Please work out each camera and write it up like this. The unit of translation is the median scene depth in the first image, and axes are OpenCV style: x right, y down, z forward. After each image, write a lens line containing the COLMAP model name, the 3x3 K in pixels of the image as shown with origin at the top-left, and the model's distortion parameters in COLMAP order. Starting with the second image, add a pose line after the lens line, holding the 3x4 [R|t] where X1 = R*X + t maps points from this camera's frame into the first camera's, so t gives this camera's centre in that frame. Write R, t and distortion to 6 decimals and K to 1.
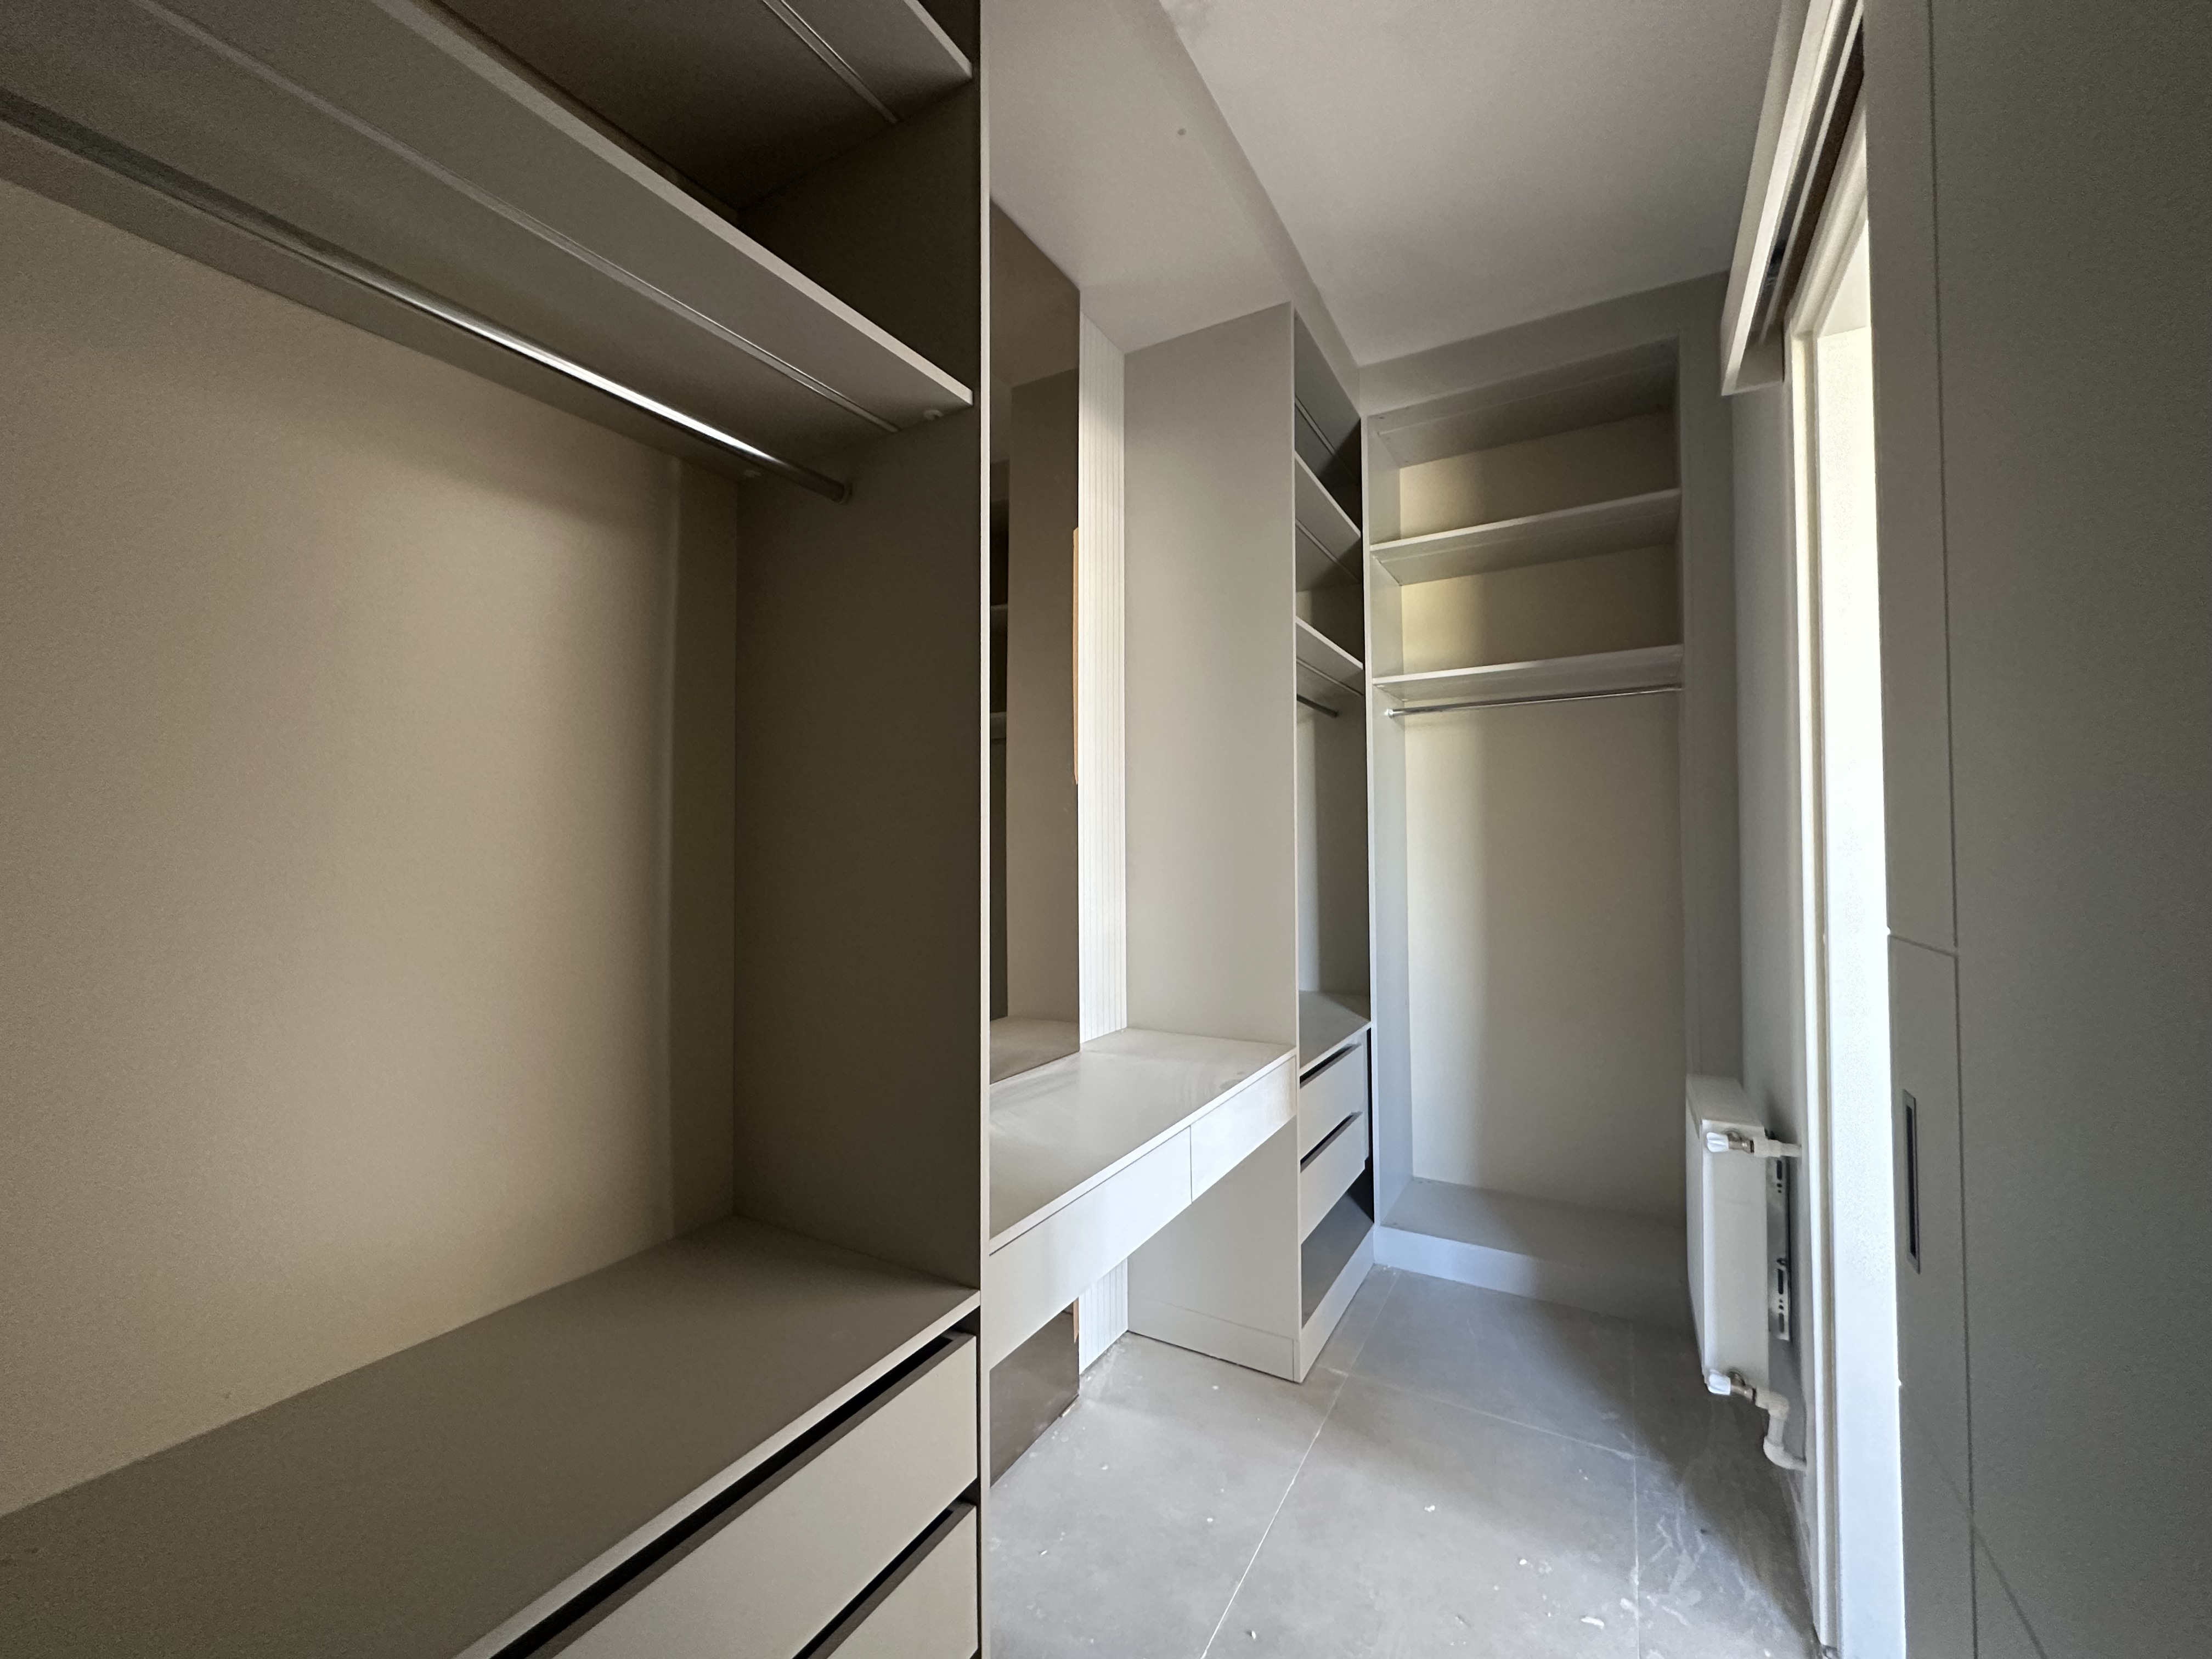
lens RADIAL K [[880.9, 0, 1105.0], [0, 880.9, 830.4], [0, 0, 1]] dist [-0.004177, -0.000073]
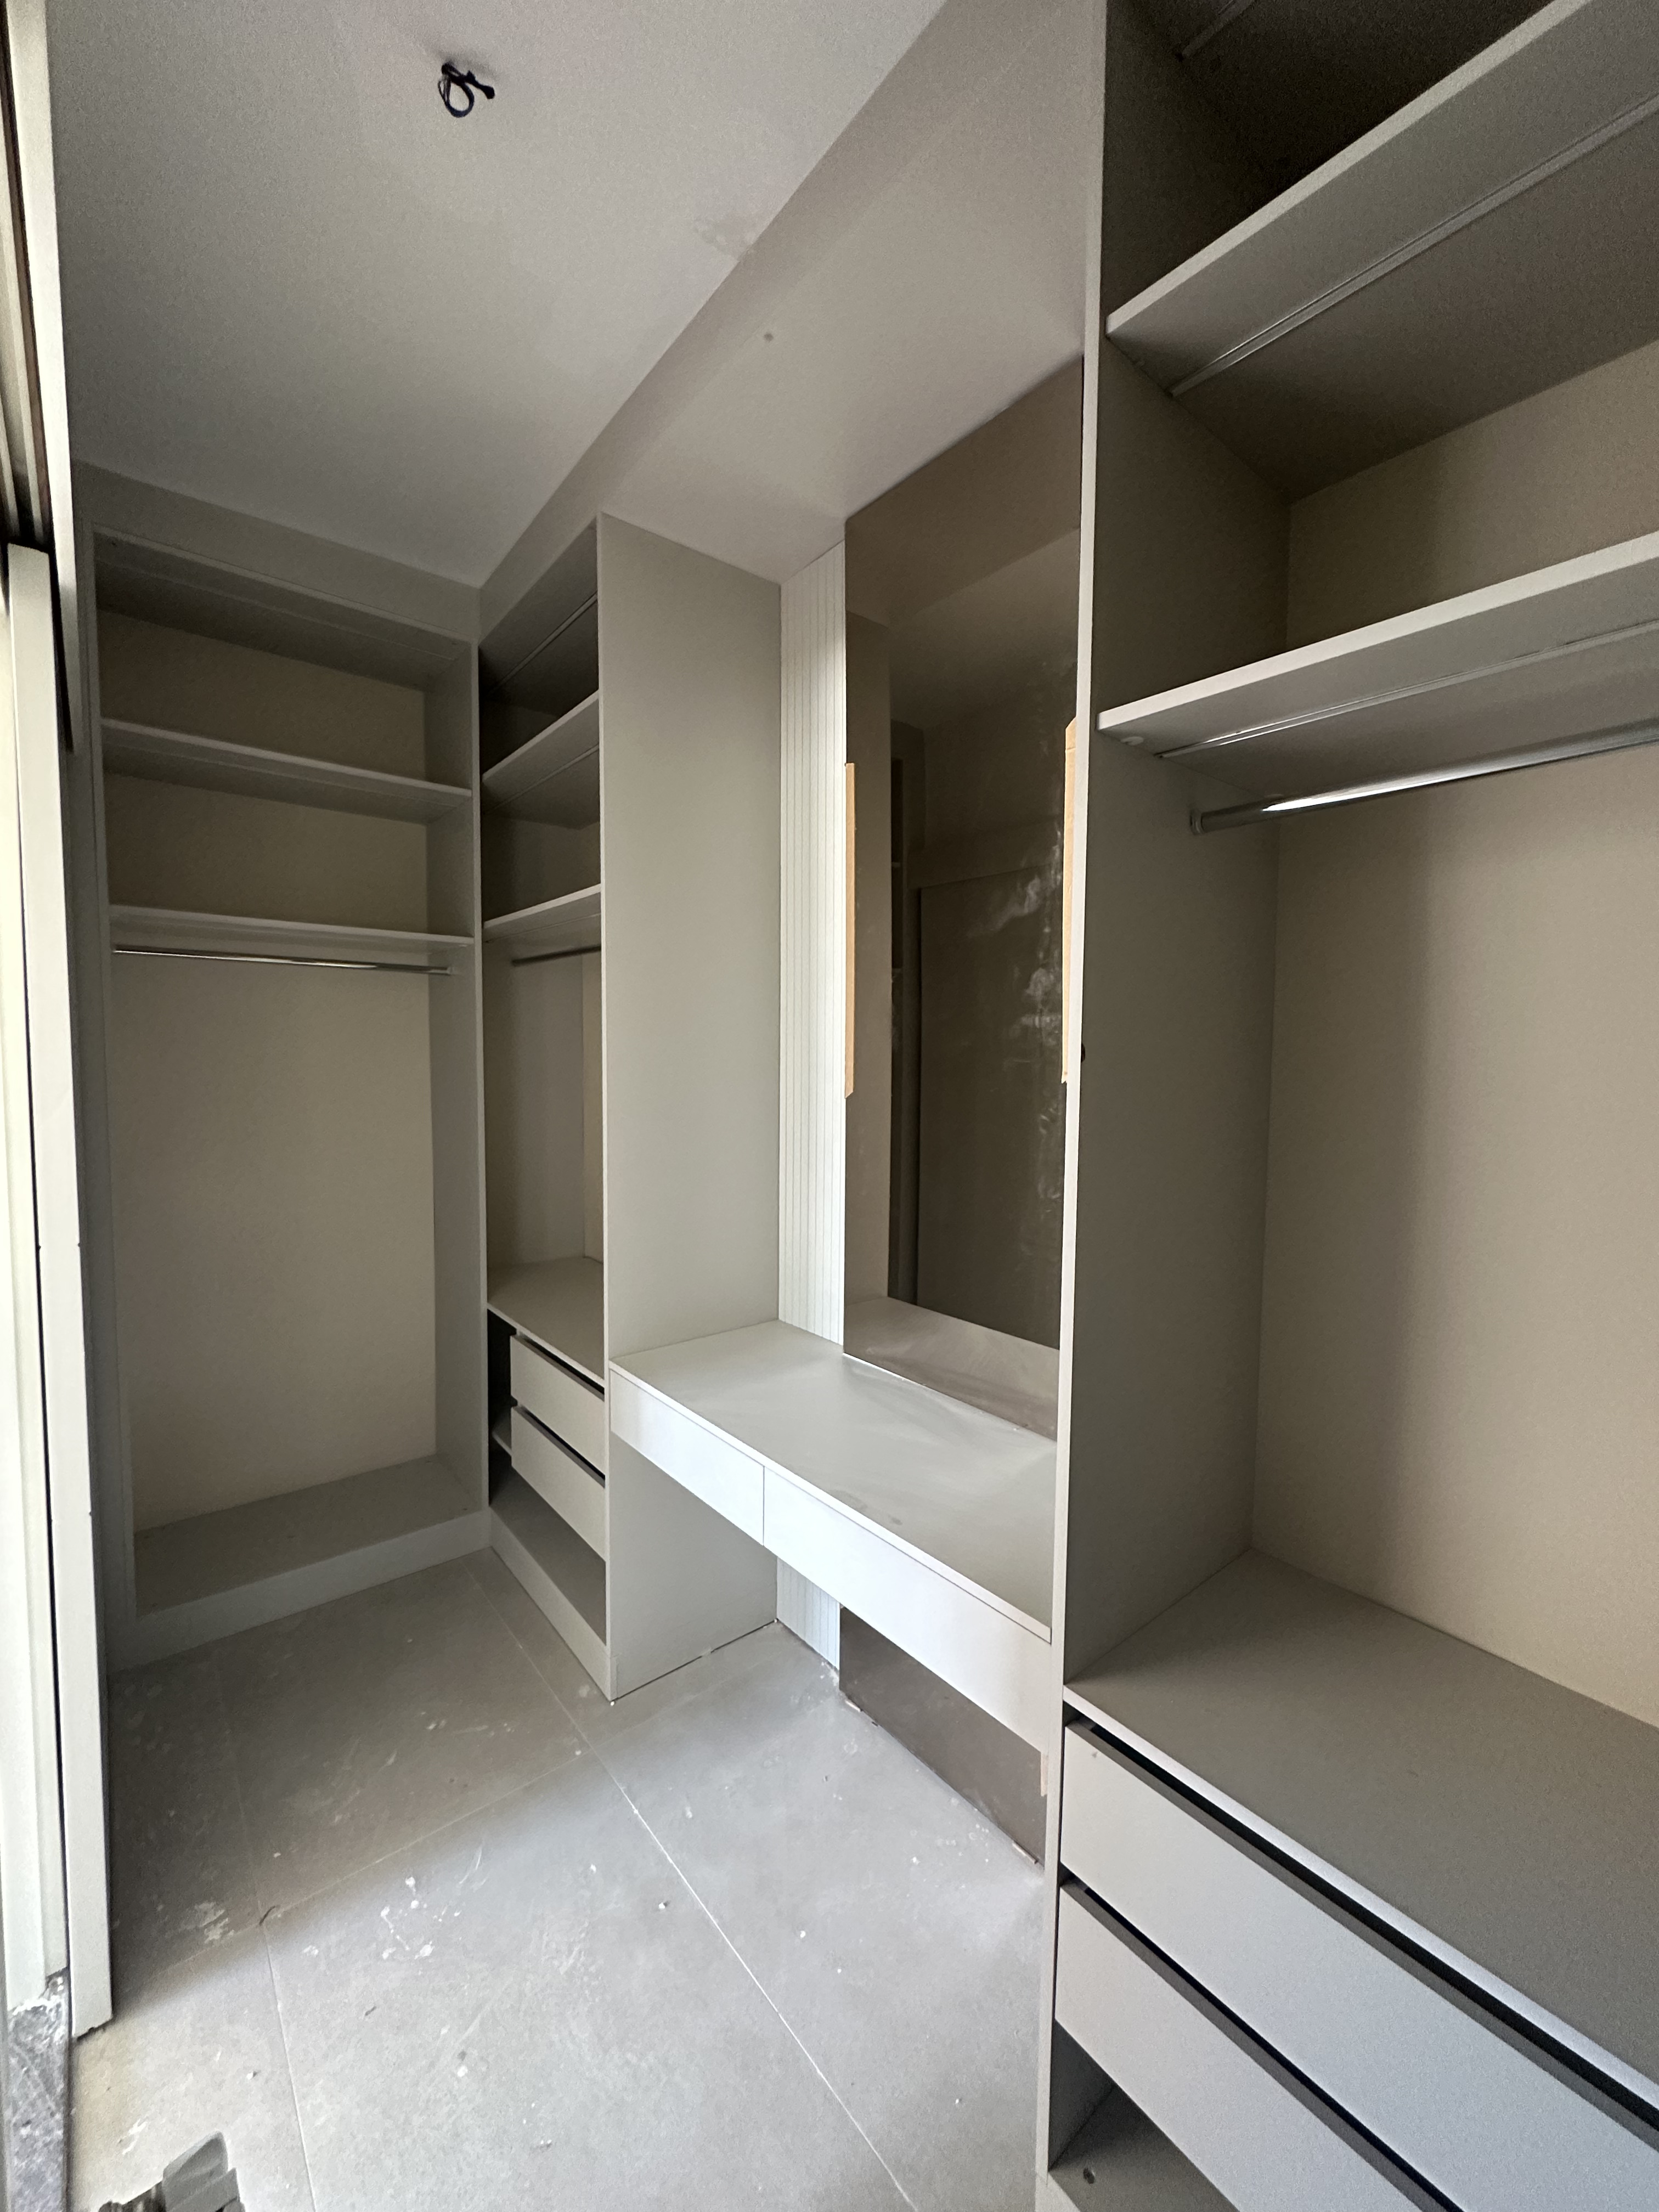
lens RADIAL K [[880.9, 0, 828.7], [0, 880.9, 1105.0], [0, 0, 1]] dist [-0.004177, -0.000073]
pose [[-0.345253, 0.060877, -0.936533, 0.929676], [0.012688, 0.998106, 0.060202, -0.105202], [0.938424, 0.008902, -0.345372, 1.387042]]
